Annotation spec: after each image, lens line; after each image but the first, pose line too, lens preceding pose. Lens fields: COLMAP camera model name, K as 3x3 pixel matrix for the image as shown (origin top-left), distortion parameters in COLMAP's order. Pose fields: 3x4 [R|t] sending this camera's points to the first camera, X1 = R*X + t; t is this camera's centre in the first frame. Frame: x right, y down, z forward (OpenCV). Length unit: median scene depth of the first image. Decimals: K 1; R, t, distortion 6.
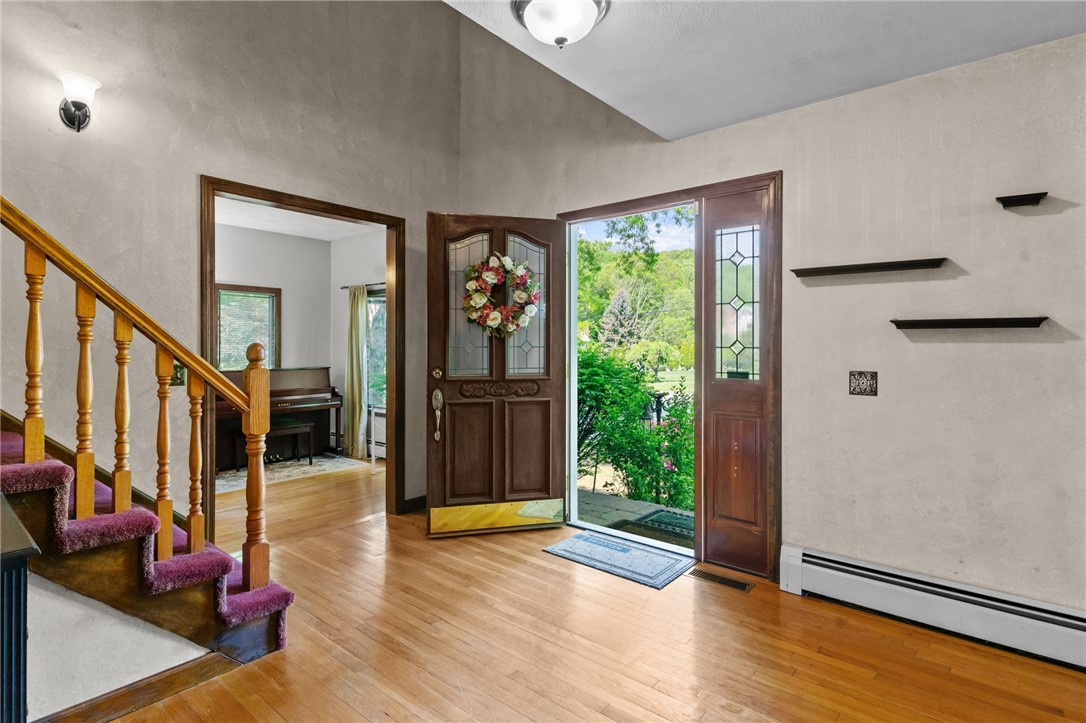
lens RADIAL K [[524.9, 0, 550.4], [0, 524.9, 353.2], [0, 0, 1]] dist [0.006159, 0.000287]
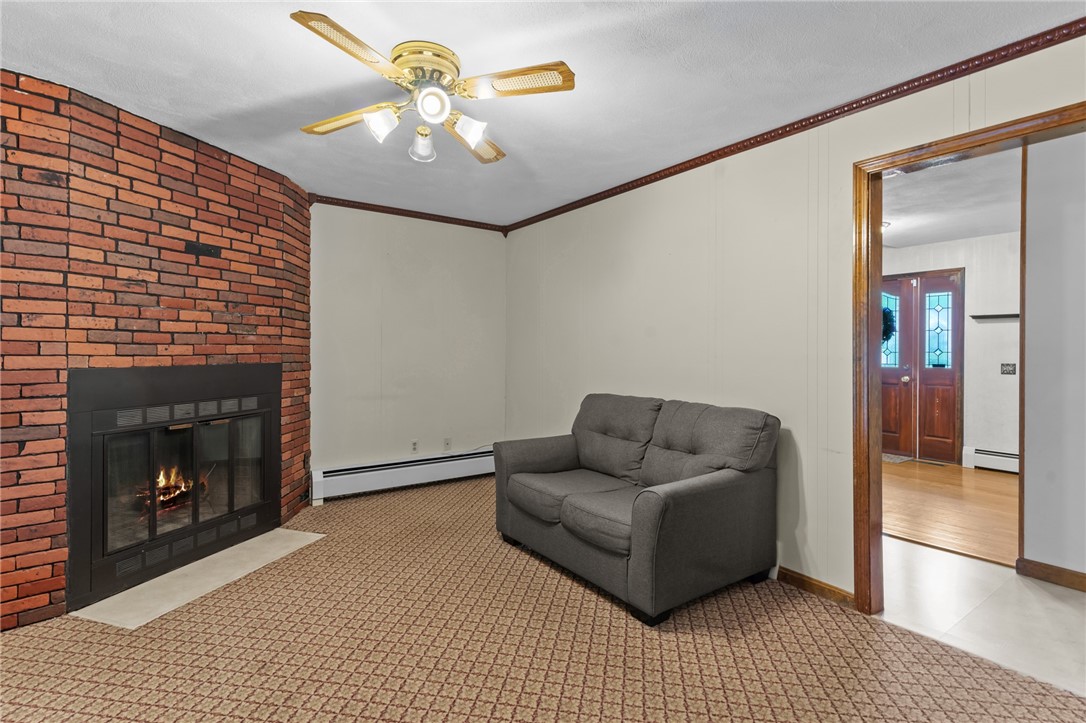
lens RADIAL K [[524.9, 0, 541.6], [0, 524.9, 353.1], [0, 0, 1]] dist [0.006159, 0.000287]
pose [[0.963674, 0.007269, -0.266982, -0.601003], [-0.008731, 0.999953, -0.004288, 0.015501], [0.266939, 0.006463, 0.963692, -1.423793]]
